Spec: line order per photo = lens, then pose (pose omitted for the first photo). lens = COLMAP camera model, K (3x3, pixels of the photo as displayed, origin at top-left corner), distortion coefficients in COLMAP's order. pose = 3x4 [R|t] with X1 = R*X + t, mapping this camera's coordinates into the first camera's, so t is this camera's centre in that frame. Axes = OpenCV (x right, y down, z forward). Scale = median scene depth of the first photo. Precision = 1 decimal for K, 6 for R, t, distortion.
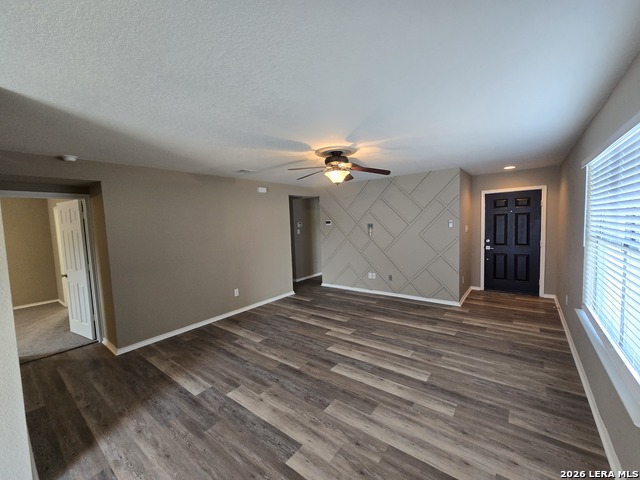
lens RADIAL K [[263.8, 0, 321.3], [0, 263.8, 241.8], [0, 0, 1]] dist [-0.007530, 0.003269]
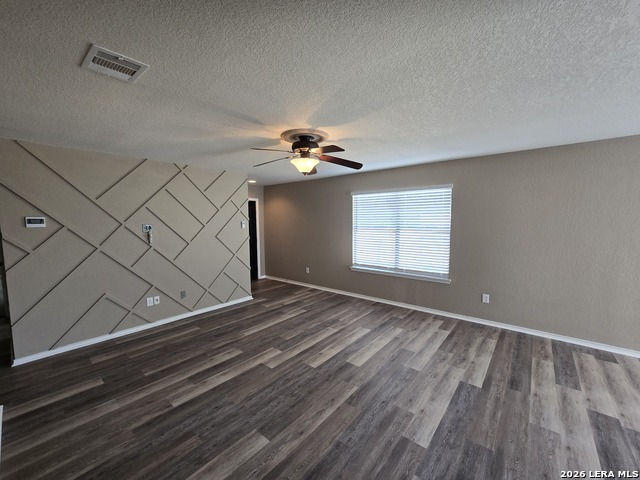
lens RADIAL K [[263.8, 0, 322.9], [0, 263.8, 236.5], [0, 0, 1]] dist [-0.007530, 0.003269]
pose [[0.034118, -0.030136, 0.998963, -0.754881], [0.083474, 0.996139, 0.027200, -0.030061], [-0.995926, 0.082460, 0.036502, 0.848573]]
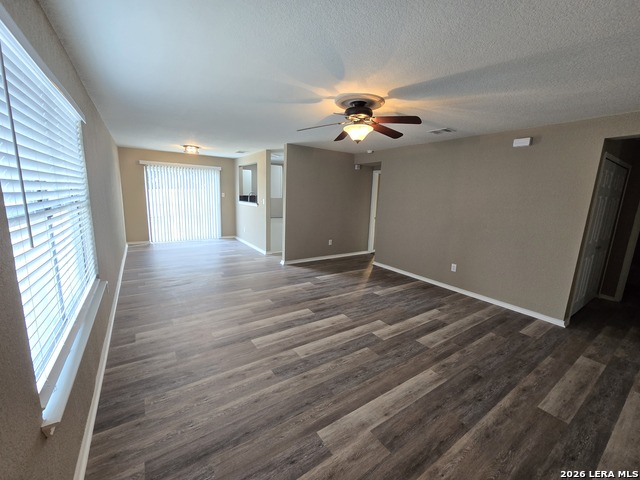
lens RADIAL K [[263.8, 0, 322.7], [0, 263.8, 243.2], [0, 0, 1]] dist [-0.007530, 0.003269]
pose [[-0.308561, 0.202676, -0.929361, 0.875834], [-0.097977, 0.965067, 0.242992, -0.090773], [0.946145, 0.166034, -0.277925, 1.086301]]
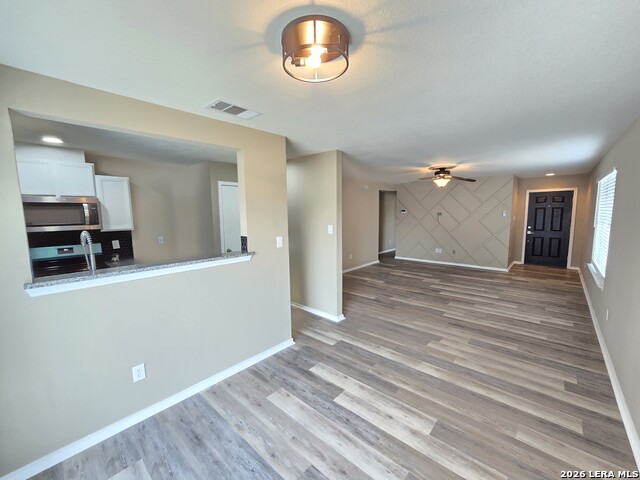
lens RADIAL K [[263.8, 0, 322.5], [0, 263.8, 240.9], [0, 0, 1]] dist [-0.007530, 0.003269]
pose [[0.997153, 0.032690, -0.067946, -0.513081], [-0.030093, 0.998790, 0.038909, 0.069588], [0.069136, -0.036753, 0.996930, -0.653052]]
